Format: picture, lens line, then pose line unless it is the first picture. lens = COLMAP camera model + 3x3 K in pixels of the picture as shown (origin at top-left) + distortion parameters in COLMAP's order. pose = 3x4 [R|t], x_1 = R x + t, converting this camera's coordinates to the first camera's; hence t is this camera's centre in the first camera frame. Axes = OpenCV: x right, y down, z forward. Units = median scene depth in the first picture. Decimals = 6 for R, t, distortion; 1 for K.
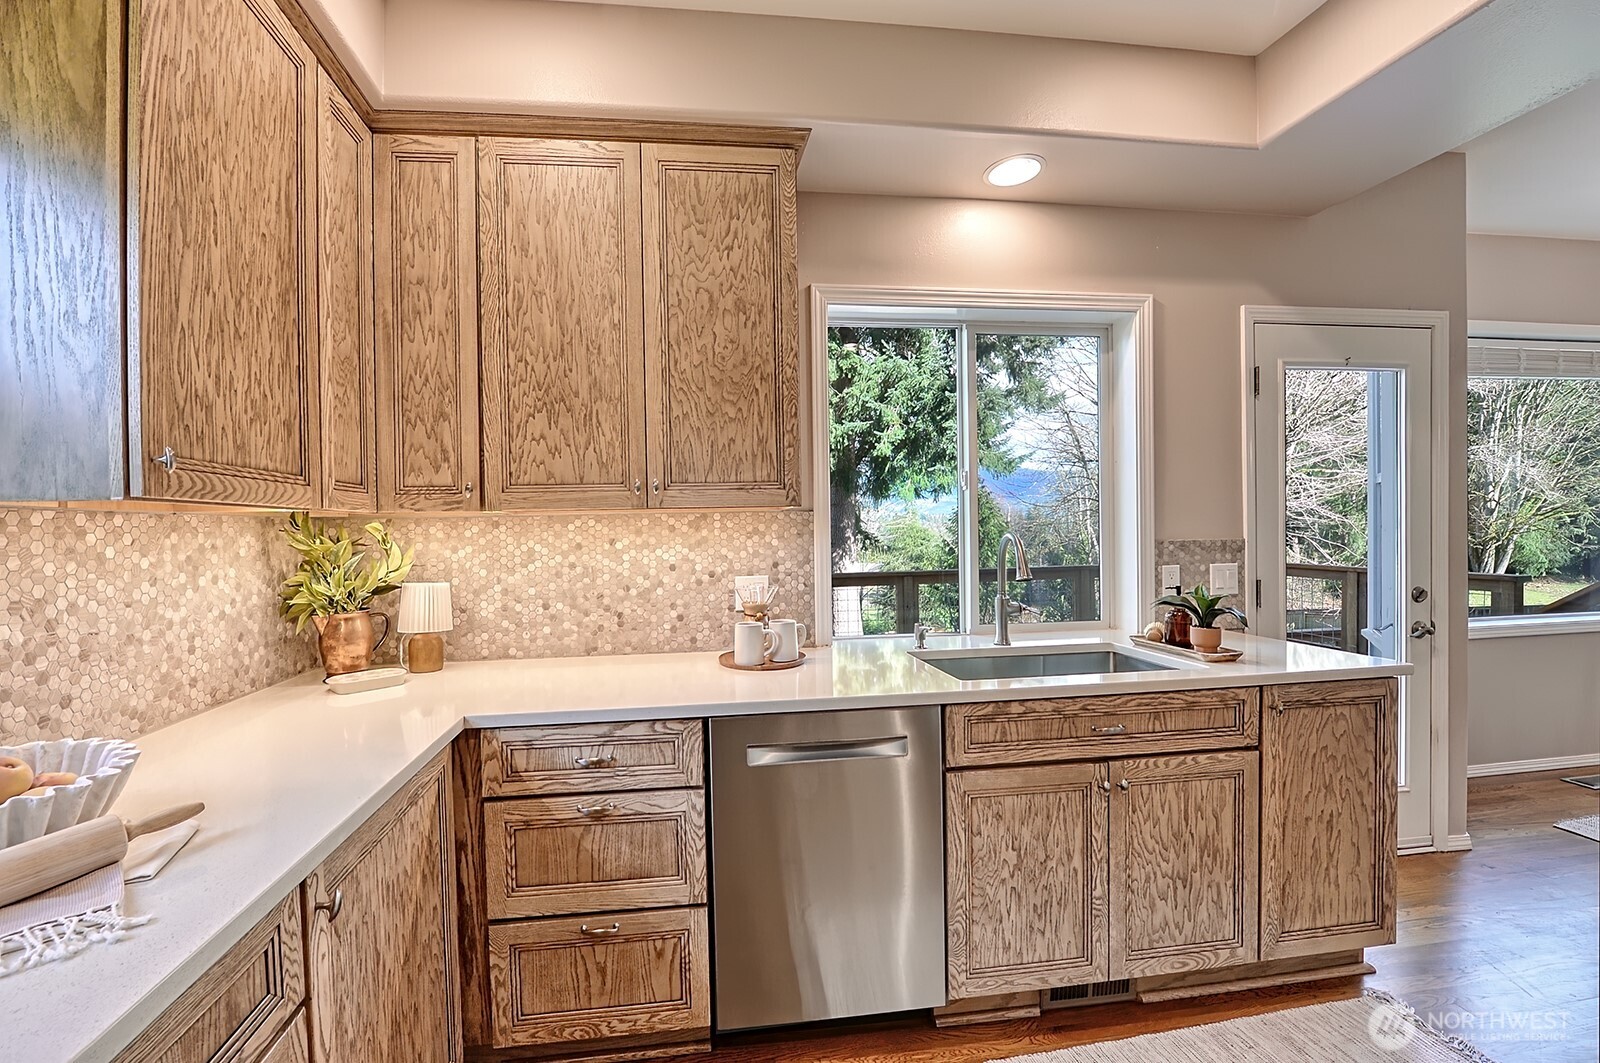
lens RADIAL K [[656.6, 0, 785.7], [0, 656.6, 543.6], [0, 0, 1]] dist [-0.010671, -0.000126]
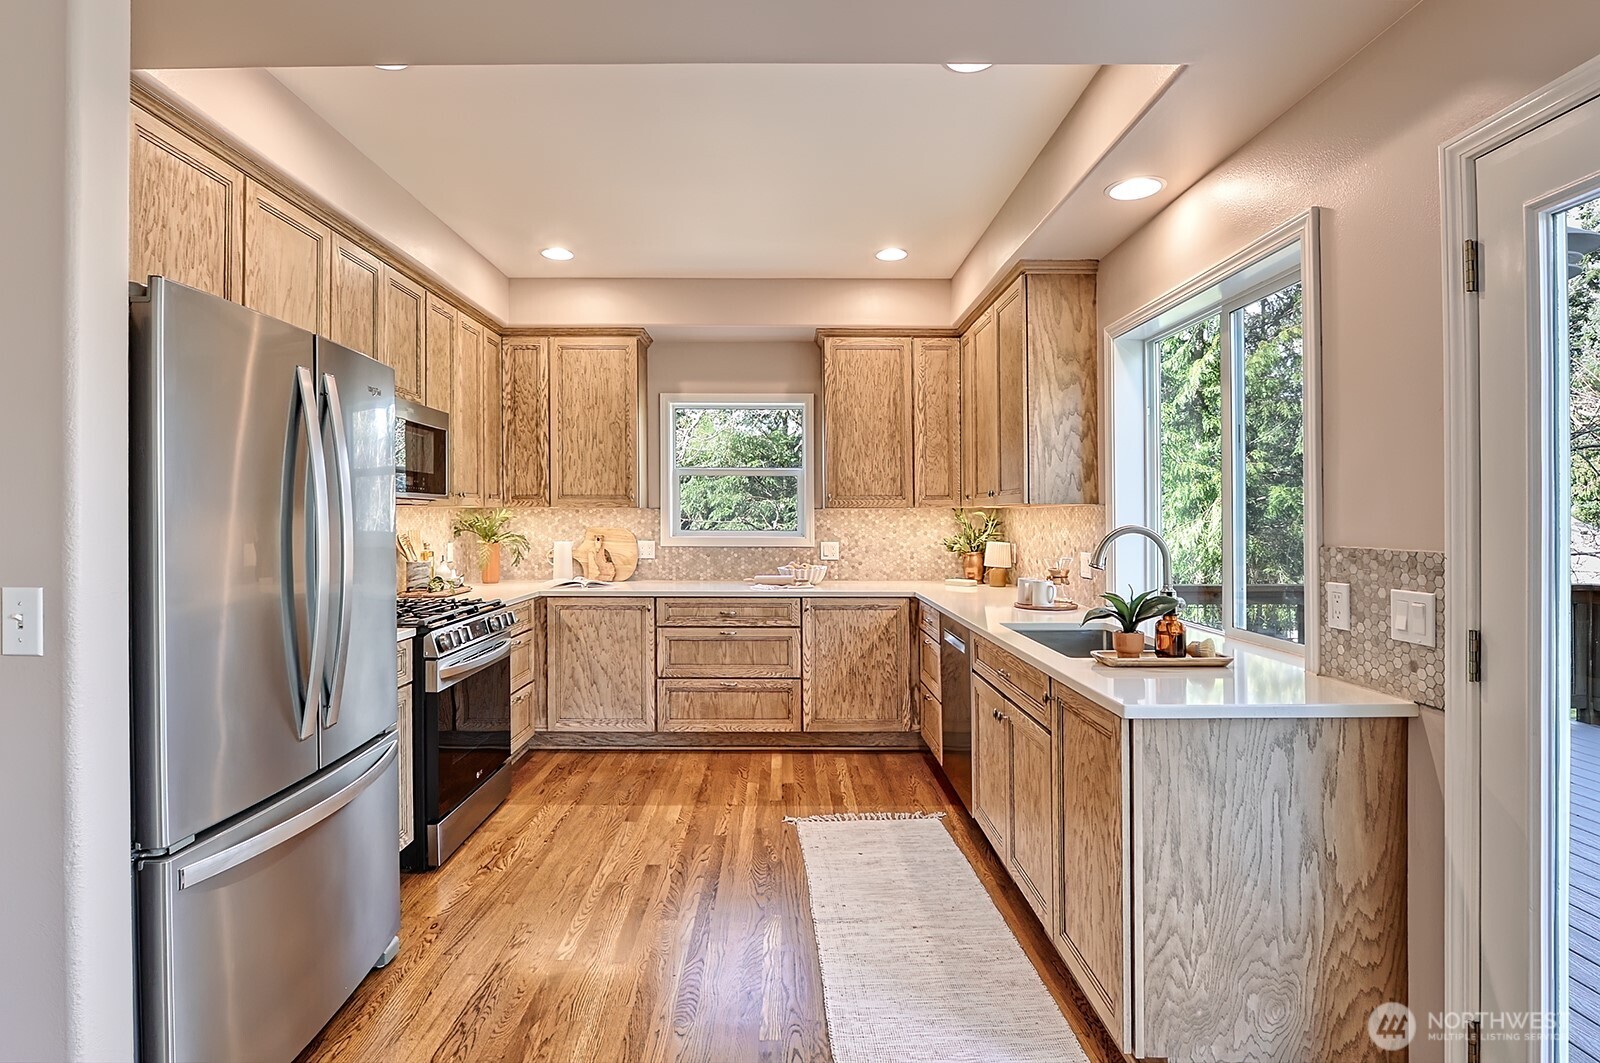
lens RADIAL K [[737.0, 0, 787.7], [0, 737.0, 515.2], [0, 0, 1]] dist [-0.012899, -0.002689]
pose [[-0.116029, 0.017004, -0.993100, 1.412355], [-0.015656, 0.999698, 0.018946, -0.043232], [0.993122, 0.017746, -0.115728, 0.516251]]
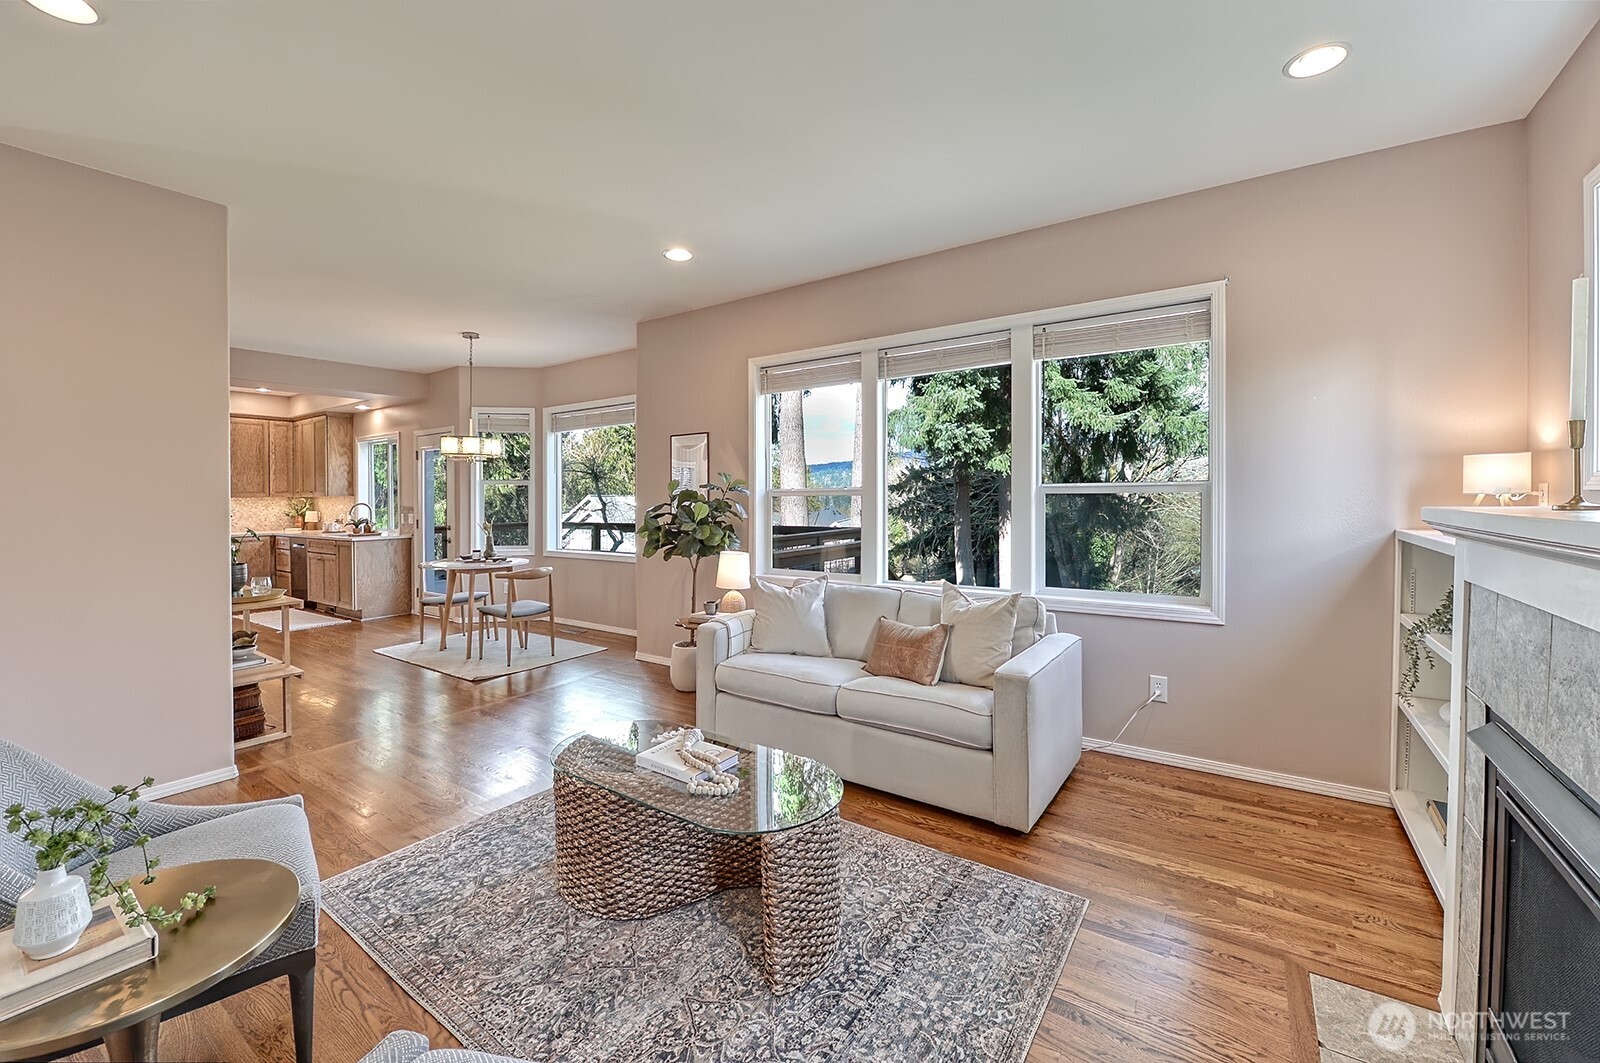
lens RADIAL K [[656.6, 0, 745.2], [0, 656.6, 493.3], [0, 0, 1]] dist [-0.010671, -0.000126]
pose [[0.705922, 0.008209, -0.708242, 4.061561], [-0.021528, 0.999720, -0.009869, -0.072695], [0.707962, 0.022214, 0.705901, -0.086844]]
